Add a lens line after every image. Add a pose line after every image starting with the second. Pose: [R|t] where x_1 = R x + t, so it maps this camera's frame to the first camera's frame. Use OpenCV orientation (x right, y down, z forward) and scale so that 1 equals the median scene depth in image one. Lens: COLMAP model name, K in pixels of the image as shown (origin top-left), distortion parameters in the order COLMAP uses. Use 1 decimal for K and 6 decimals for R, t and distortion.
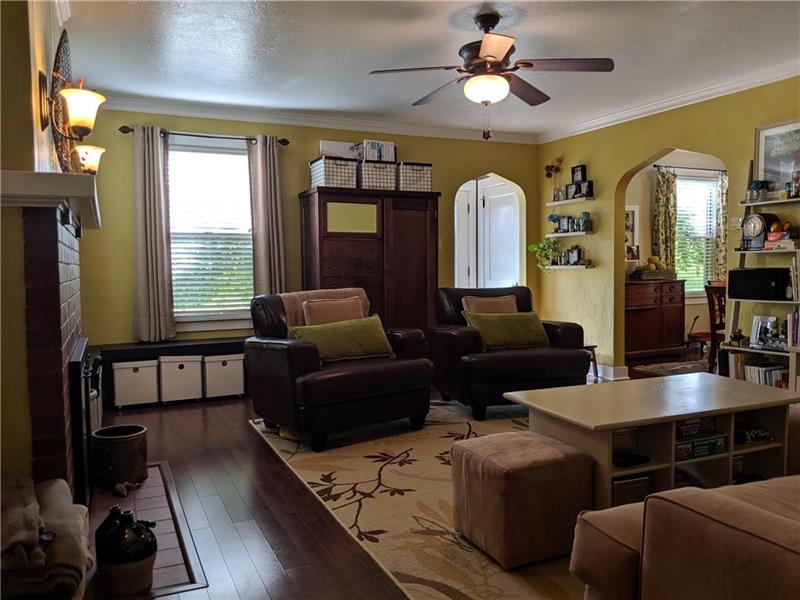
lens RADIAL K [[654.5, 0, 398.4], [0, 654.5, 296.1], [0, 0, 1]] dist [0.065892, -0.116092]
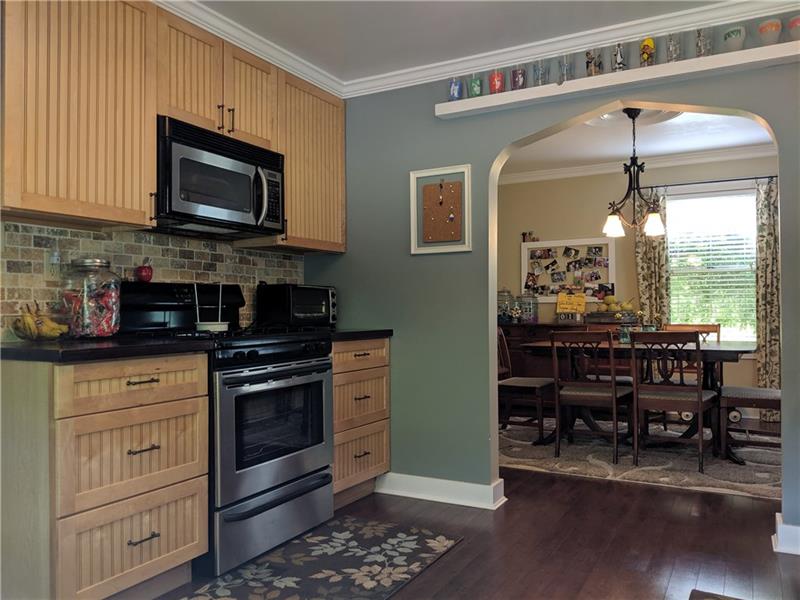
lens RADIAL K [[639.9, 0, 362.1], [0, 639.9, 301.0], [0, 0, 1]] dist [0.006936, -0.082150]
pose [[0.563462, -0.006783, -0.826114, 1.016401], [-0.048225, 0.997991, -0.041087, -0.004322], [0.824733, 0.062990, 0.562003, 0.307795]]
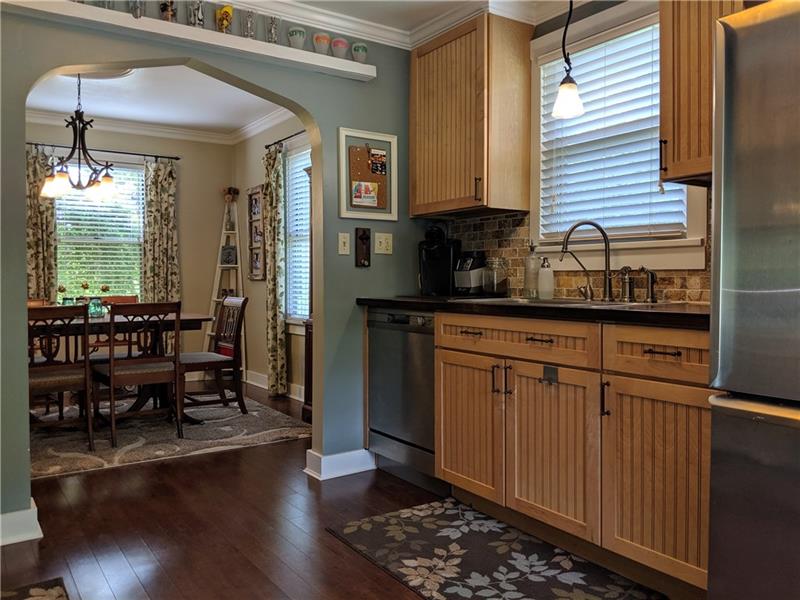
lens RADIAL K [[654.5, 0, 398.4], [0, 654.5, 296.1], [0, 0, 1]] dist [0.065892, -0.116092]
pose [[0.985689, -0.000669, 0.168571, 0.802946], [0.006560, 0.999387, -0.034393, 0.002138], [-0.168444, 0.035007, 0.985089, 0.247357]]
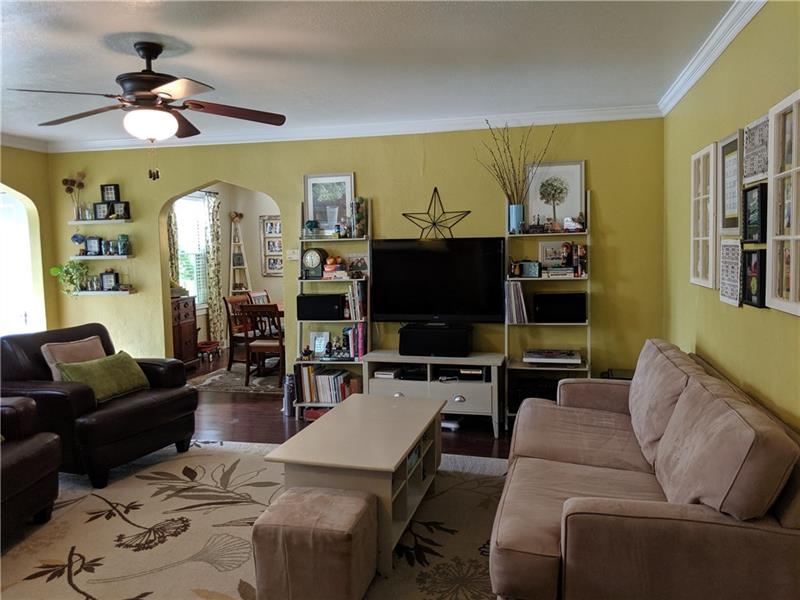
lens RADIAL K [[654.5, 0, 398.4], [0, 654.5, 296.1], [0, 0, 1]] dist [0.065892, -0.116092]
pose [[0.605449, -0.065626, 0.793174, -0.234383], [0.051354, 0.997739, 0.043352, -0.060479], [-0.794225, 0.014485, 0.607450, 0.112144]]
